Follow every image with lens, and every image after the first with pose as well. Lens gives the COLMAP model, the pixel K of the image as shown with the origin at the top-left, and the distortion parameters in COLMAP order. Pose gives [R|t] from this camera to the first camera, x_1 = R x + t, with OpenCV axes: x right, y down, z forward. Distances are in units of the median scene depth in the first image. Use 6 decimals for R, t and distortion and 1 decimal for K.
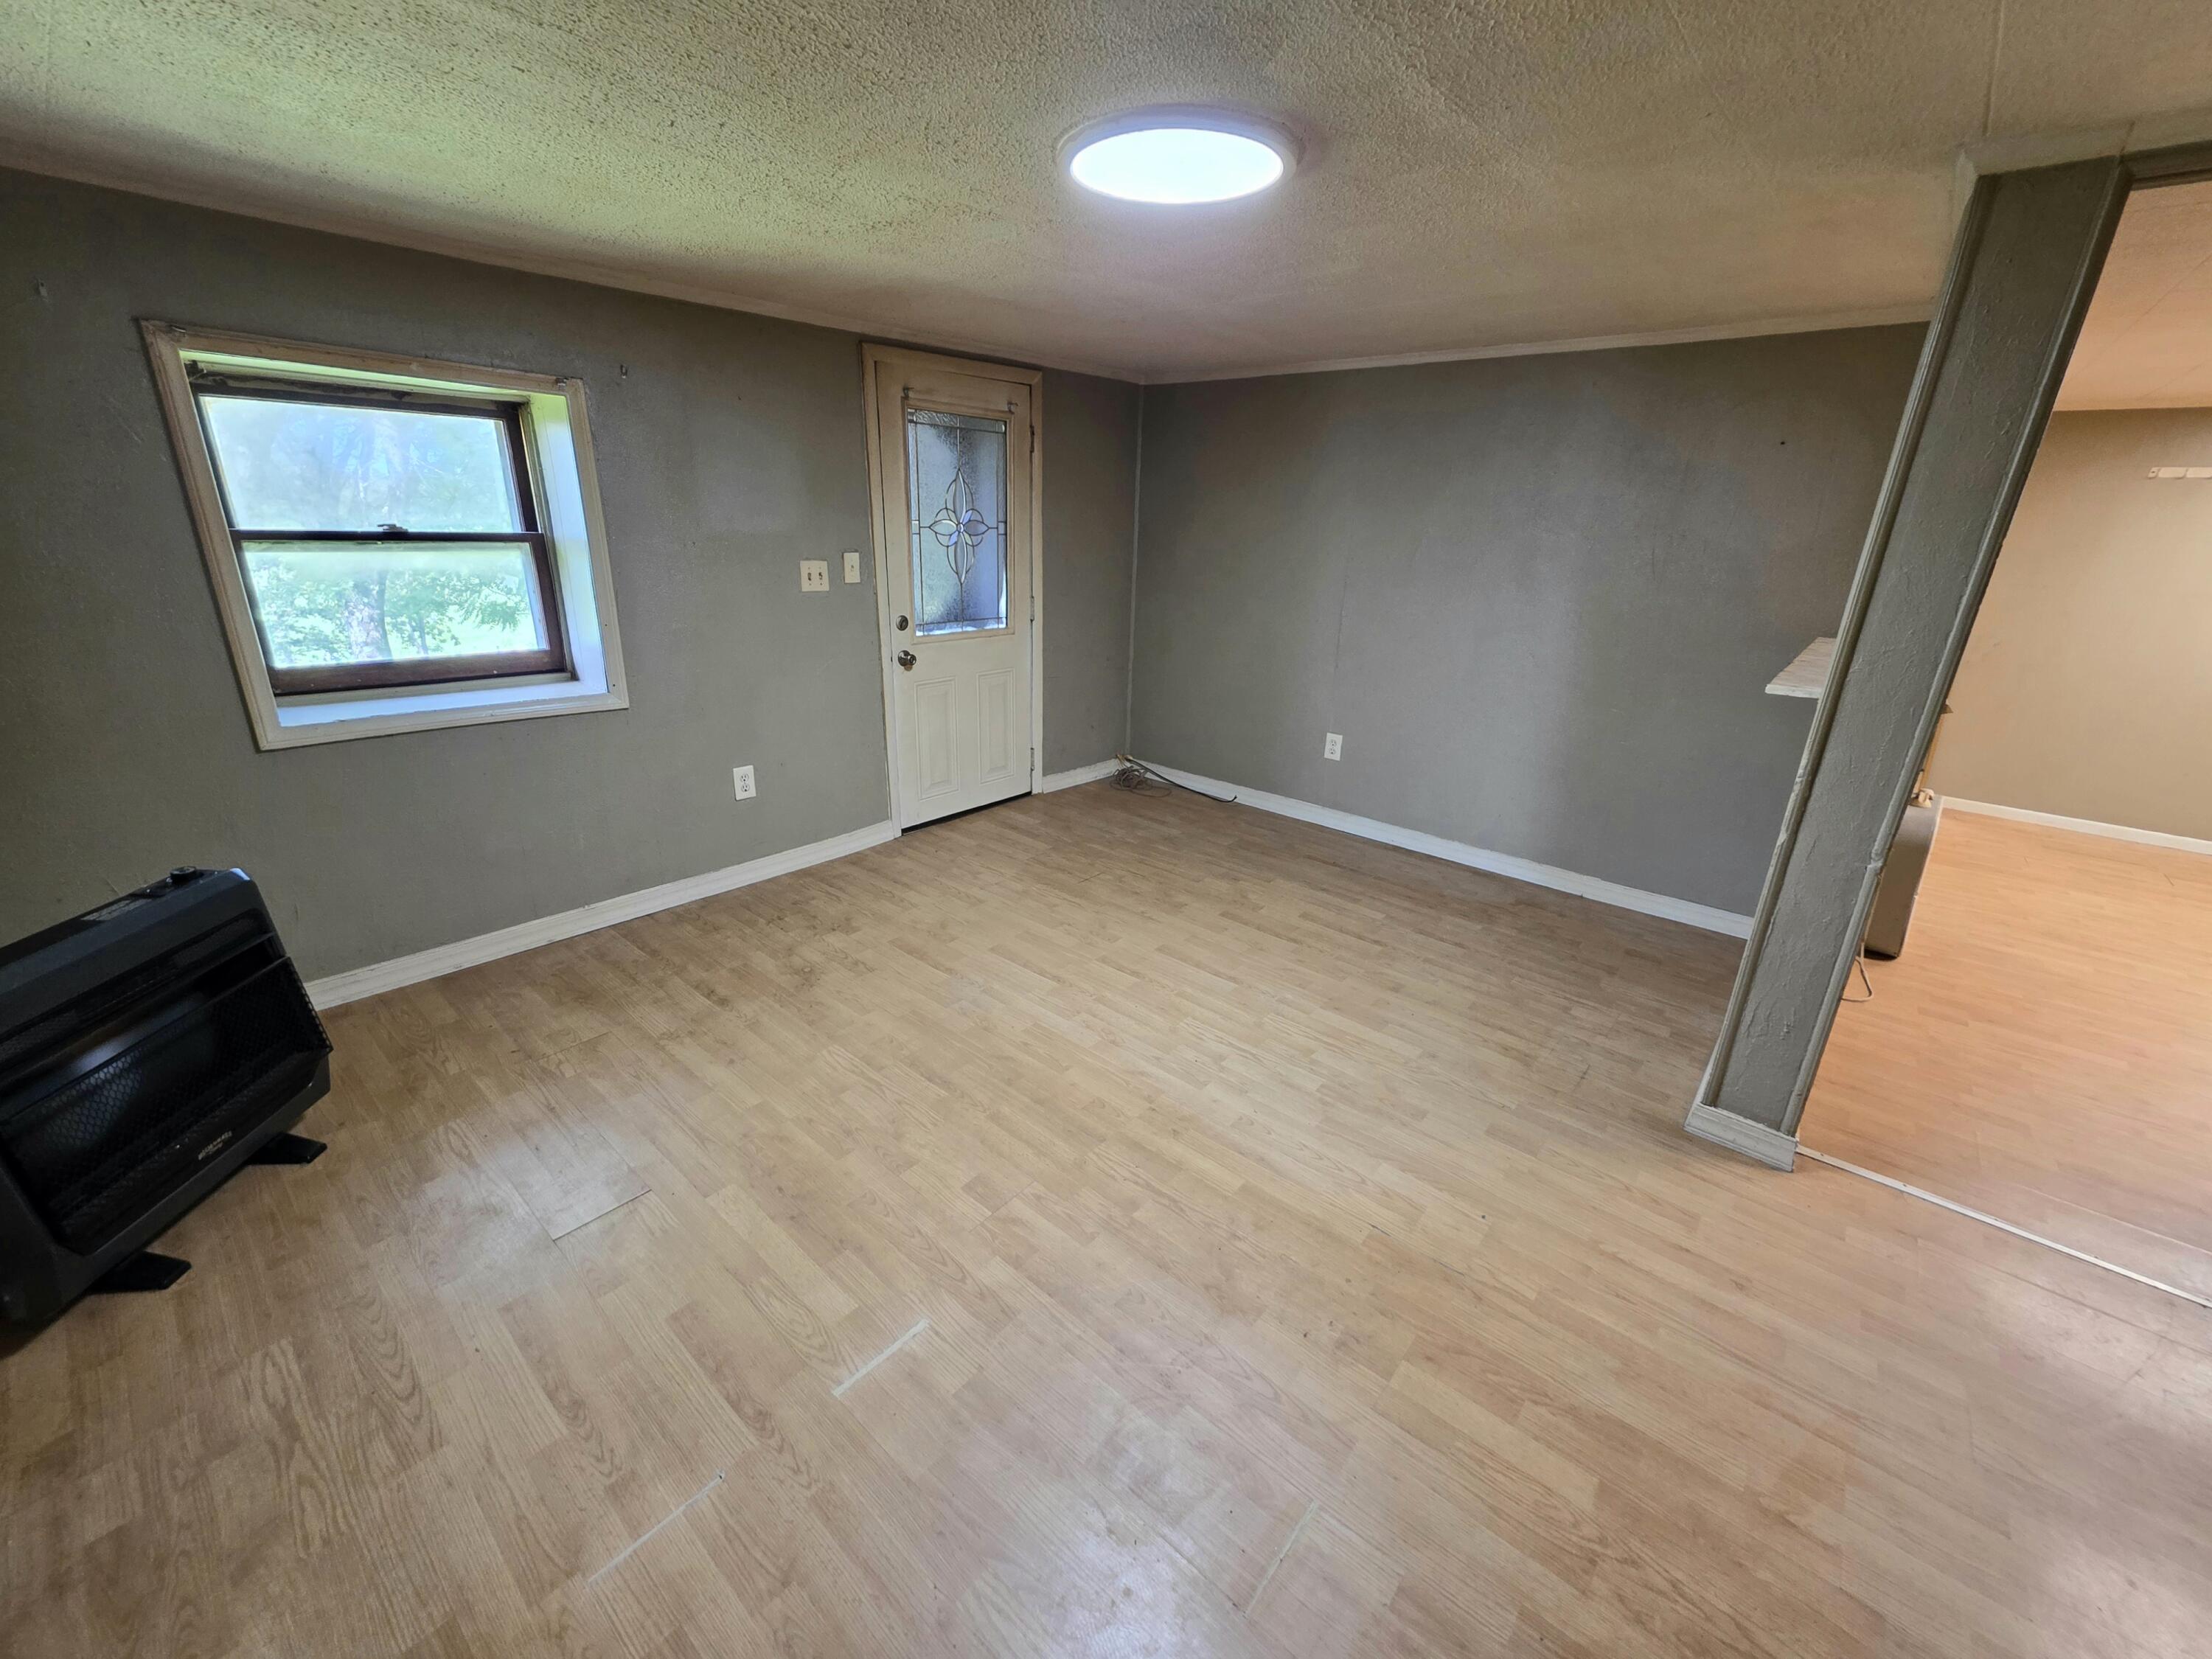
lens RADIAL K [[887.2, 0, 1114.4], [0, 887.2, 818.1], [0, 0, 1]] dist [-0.003581, -0.000682]
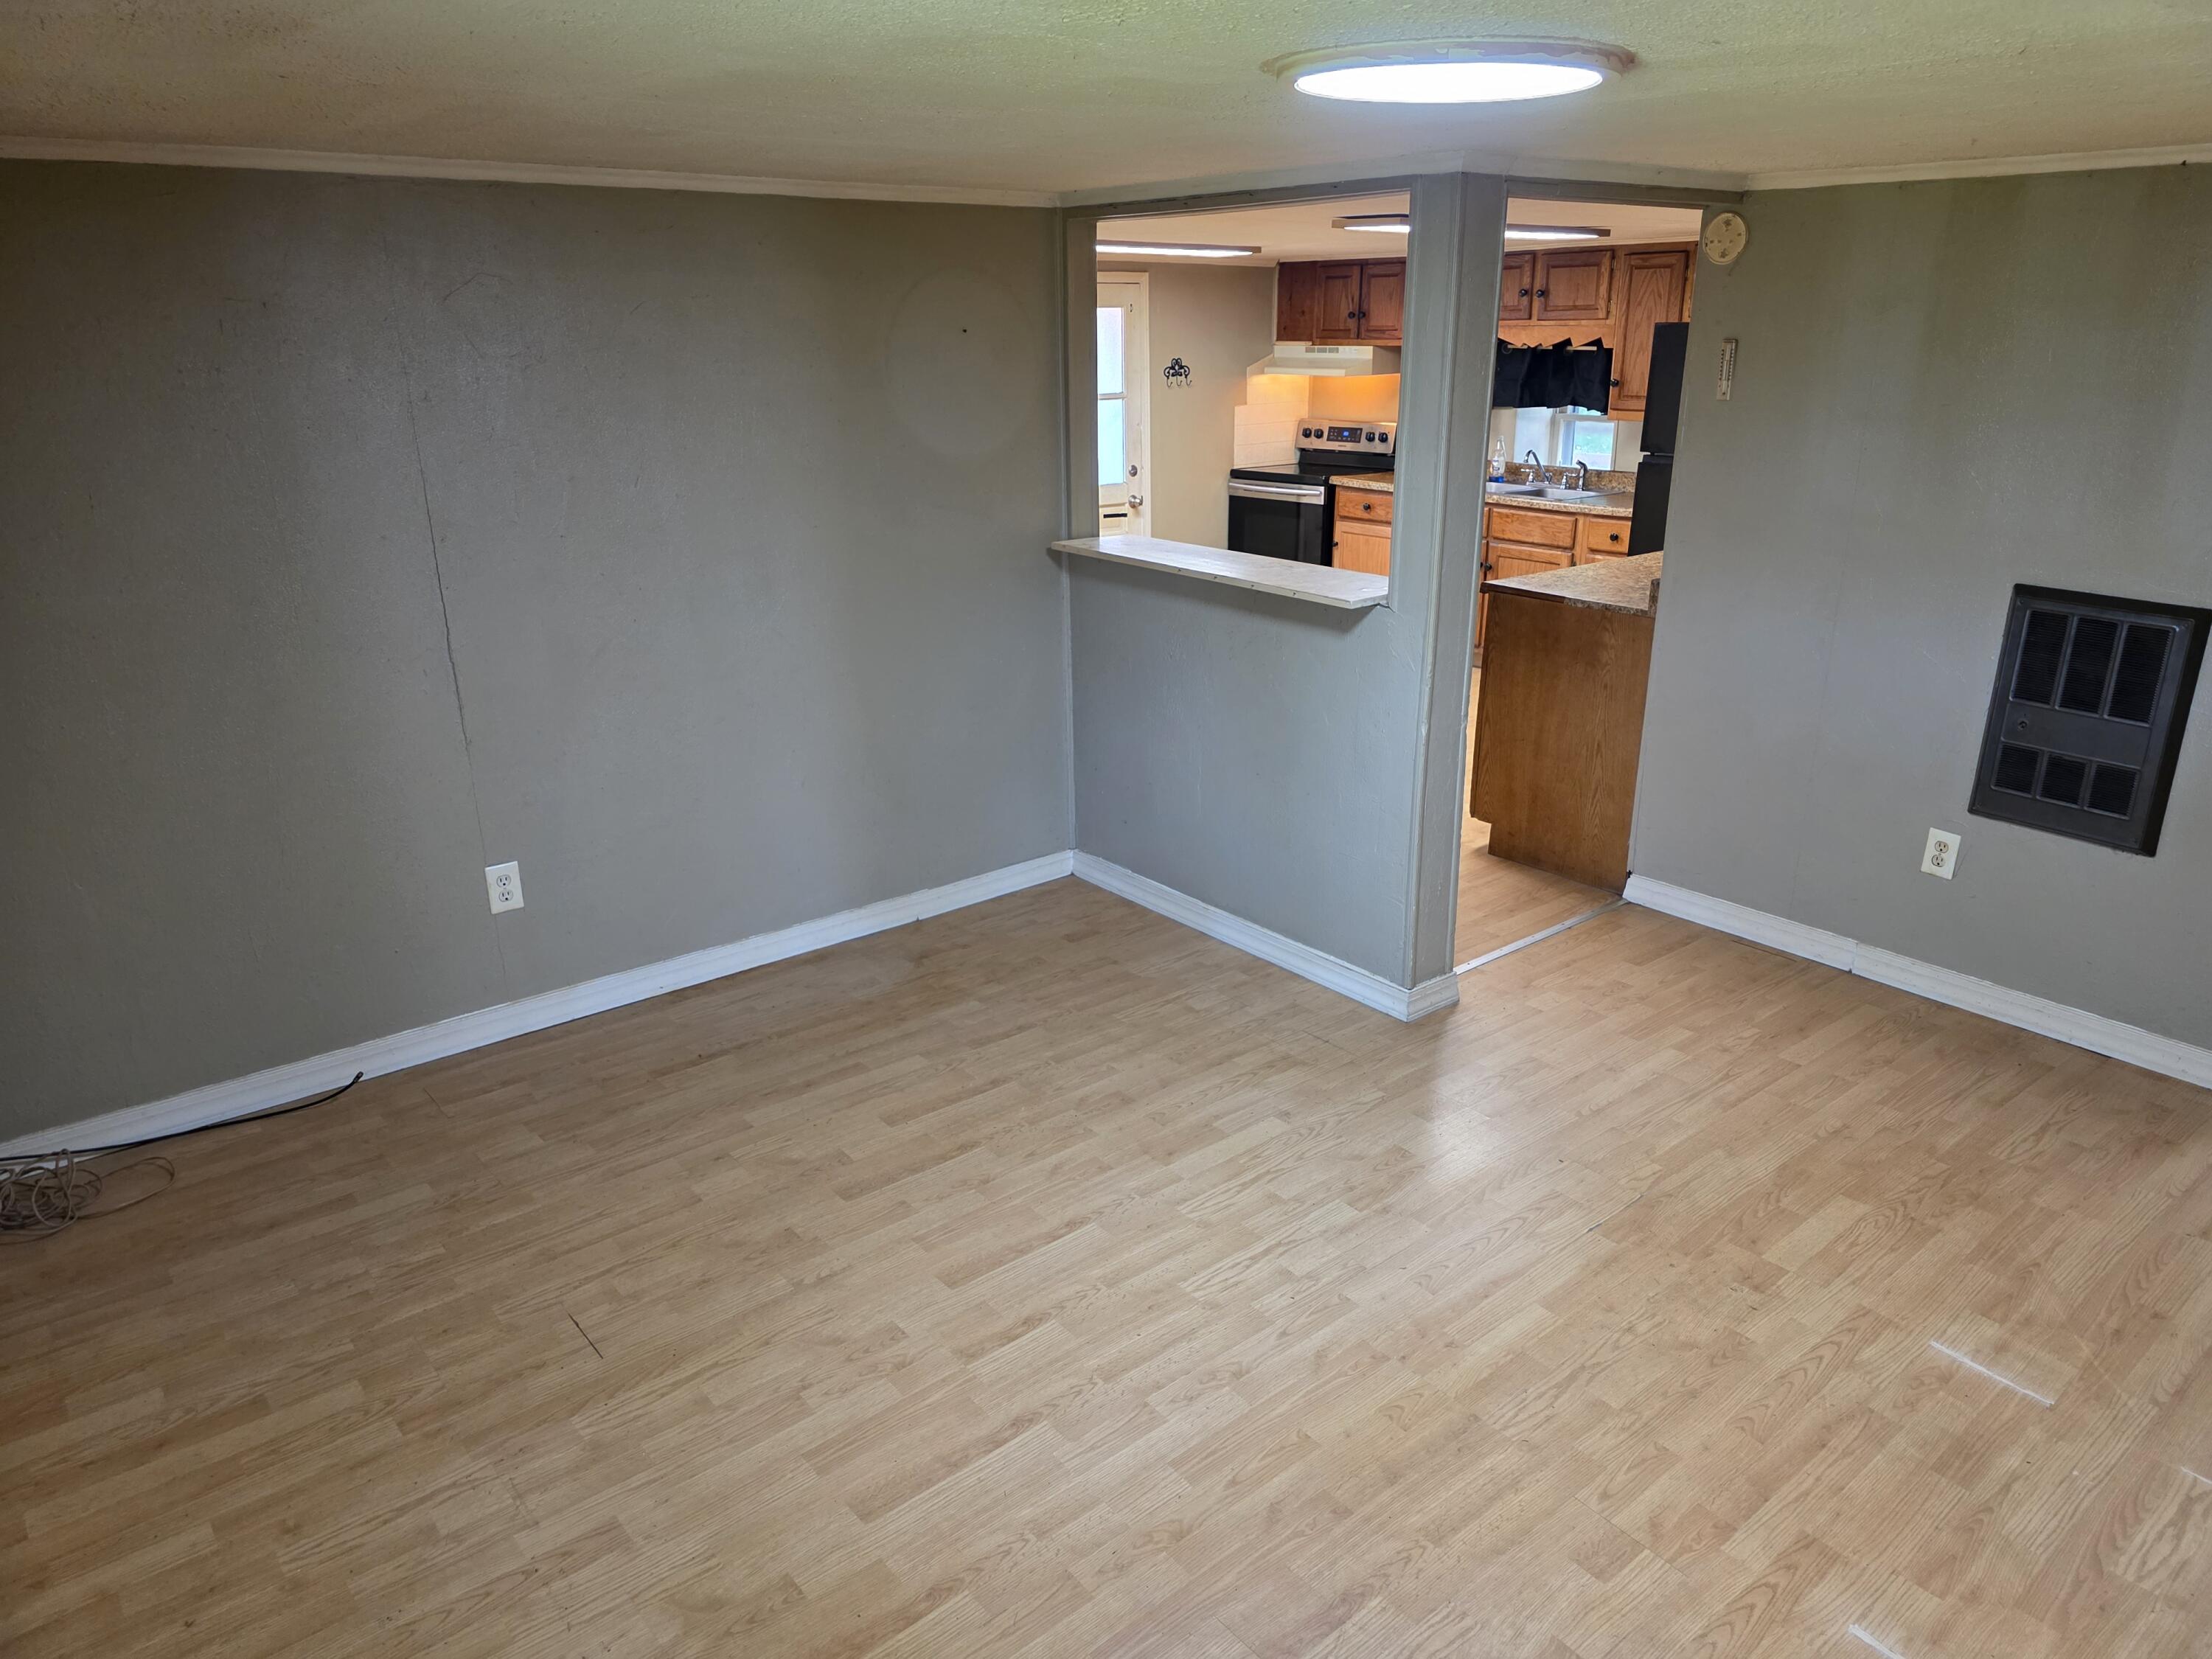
lens RADIAL K [[1493.7, 0, 1103.6], [0, 1493.7, 828.0], [0, 0, 1]] dist [0.034653, -0.033586]
pose [[0.170435, -0.351135, 0.920683, -0.670639], [0.335187, 0.899294, 0.280928, -0.326802], [-0.926608, 0.260721, 0.270967, 0.566494]]
